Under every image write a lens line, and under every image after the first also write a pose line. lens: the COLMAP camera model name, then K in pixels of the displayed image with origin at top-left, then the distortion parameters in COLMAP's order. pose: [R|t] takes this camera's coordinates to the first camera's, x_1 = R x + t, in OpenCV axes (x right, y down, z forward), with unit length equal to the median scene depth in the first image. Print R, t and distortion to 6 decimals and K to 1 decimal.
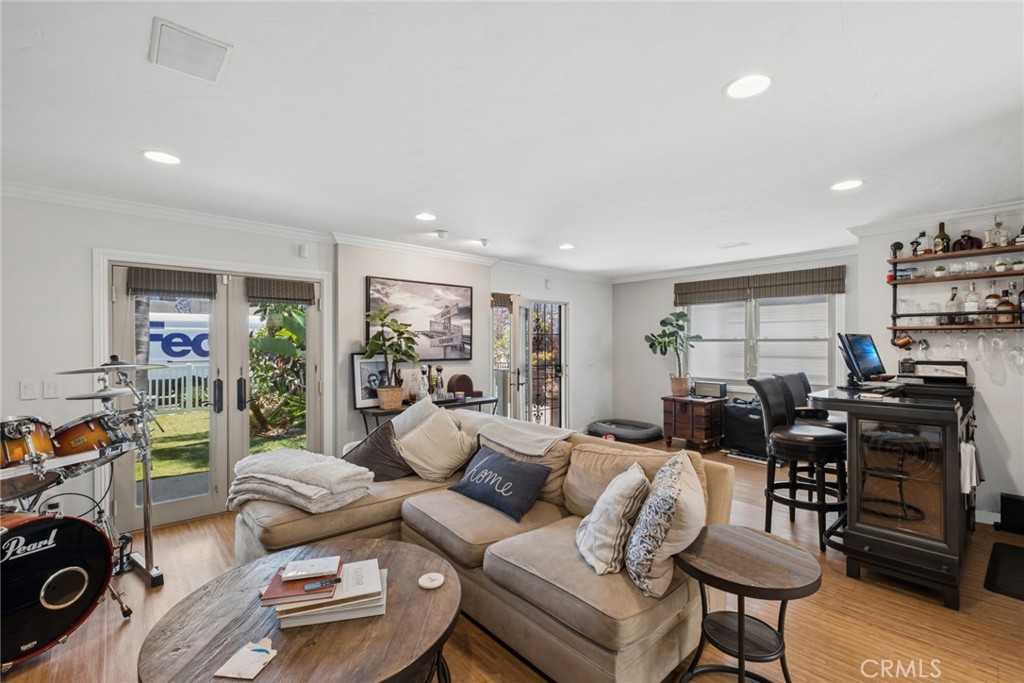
lens RADIAL K [[449.0, 0, 513.7], [0, 449.0, 341.2], [0, 0, 1]] dist [0.010399, -0.008200]
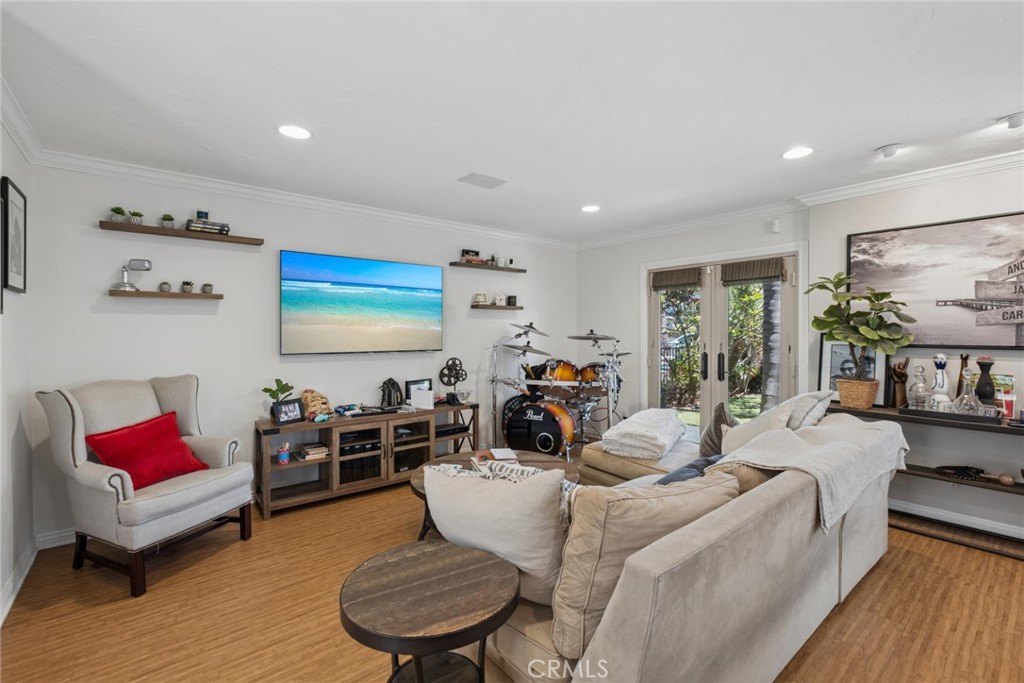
lens RADIAL K [[449.0, 0, 518.1], [0, 449.0, 338.1], [0, 0, 1]] dist [0.010399, -0.008200]
pose [[-0.047575, 0.016752, -0.998727, 0.483633], [0.003658, 0.999856, 0.016597, 0.019336], [0.998861, -0.002864, -0.047629, 0.455538]]
